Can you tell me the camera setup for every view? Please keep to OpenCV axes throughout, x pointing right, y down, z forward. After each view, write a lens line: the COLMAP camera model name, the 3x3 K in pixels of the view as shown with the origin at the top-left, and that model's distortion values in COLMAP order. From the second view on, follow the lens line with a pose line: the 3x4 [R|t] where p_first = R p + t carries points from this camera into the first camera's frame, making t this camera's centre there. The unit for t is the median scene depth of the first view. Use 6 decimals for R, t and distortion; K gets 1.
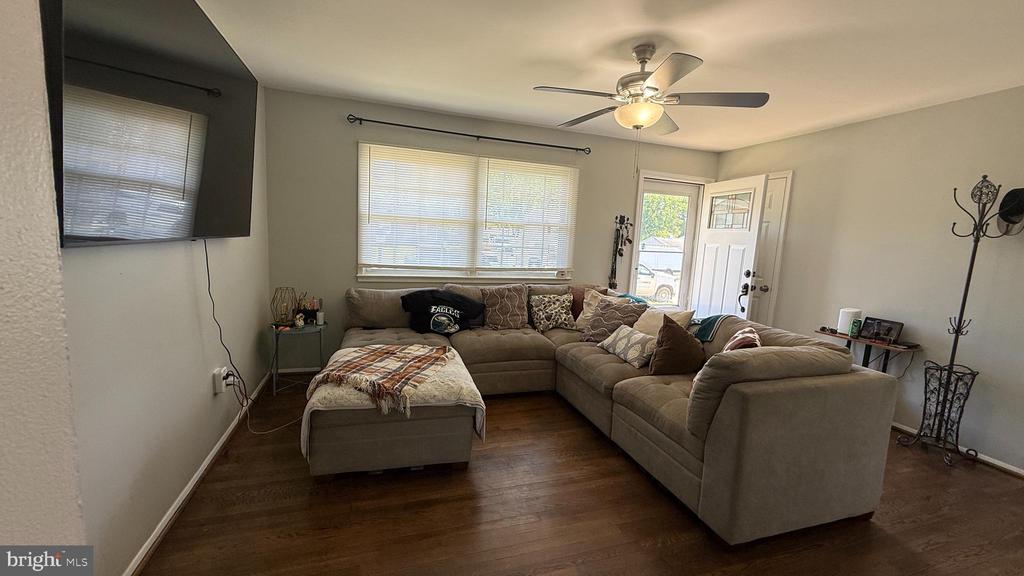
lens RADIAL K [[407.1, 0, 510.0], [0, 407.1, 288.0], [0, 0, 1]] dist [0.000092, 0.000665]
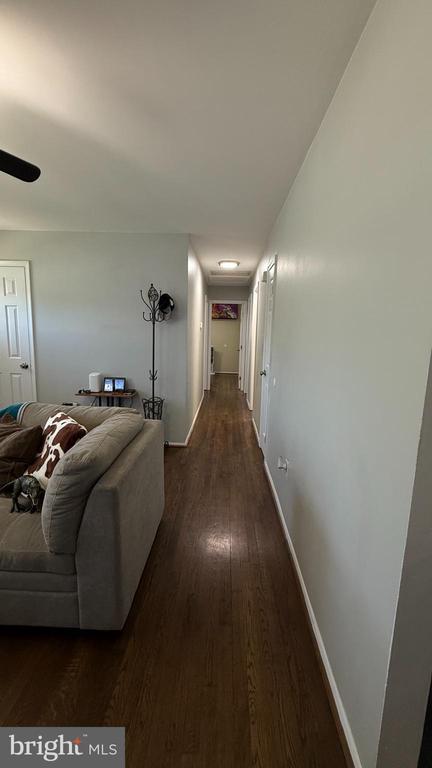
lens RADIAL K [[305.3, 0, 213.4], [0, 305.3, 383.9], [0, 0, 1]] dist [0.000092, 0.000665]
pose [[0.343771, -0.192231, 0.919168, 0.024505], [0.108955, 0.980377, 0.164283, -0.051491], [-0.932711, 0.043672, 0.357969, 0.329597]]
